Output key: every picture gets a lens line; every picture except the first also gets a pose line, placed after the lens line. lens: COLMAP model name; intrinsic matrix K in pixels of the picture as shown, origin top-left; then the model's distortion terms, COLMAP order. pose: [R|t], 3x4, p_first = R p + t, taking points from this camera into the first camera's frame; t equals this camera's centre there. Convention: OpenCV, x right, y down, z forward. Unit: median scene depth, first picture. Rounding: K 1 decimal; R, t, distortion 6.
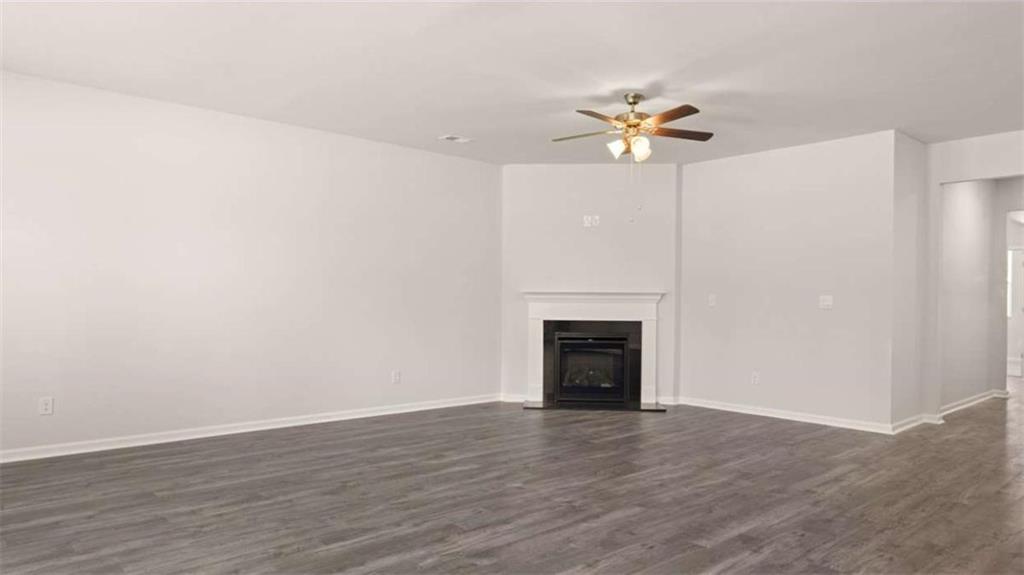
lens RADIAL K [[649.2, 0, 512.0], [0, 649.2, 287.5], [0, 0, 1]] dist [0.000826, 0.000080]
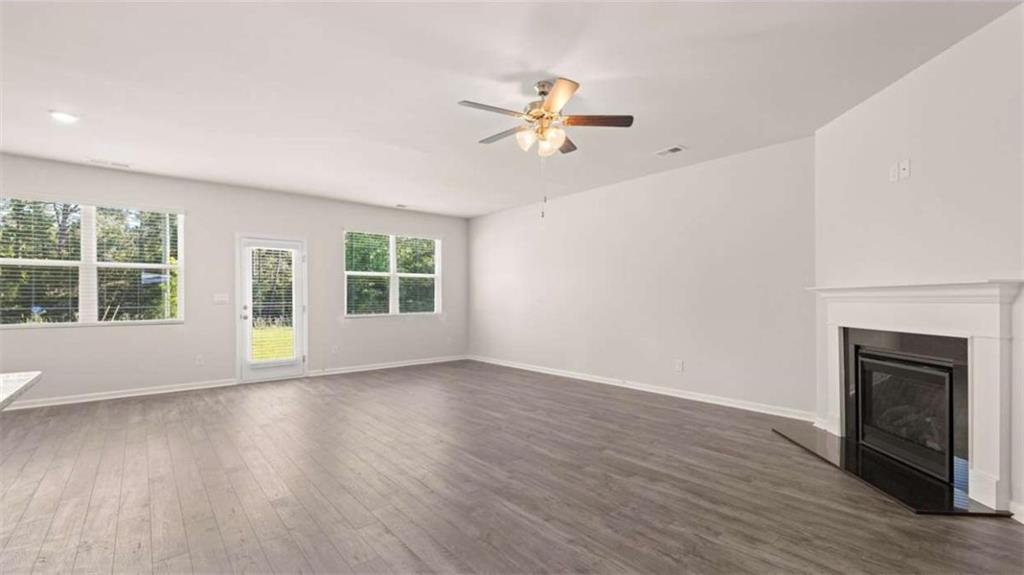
lens RADIAL K [[435.1, 0, 512.0], [0, 435.1, 287.5], [0, 0, 1]] dist [0.001790, 0.000231]
pose [[-0.006705, -0.032919, -0.999436, 0.627659], [0.018426, 0.999284, -0.033038, 0.018624], [0.999808, -0.018637, -0.006093, 0.727719]]
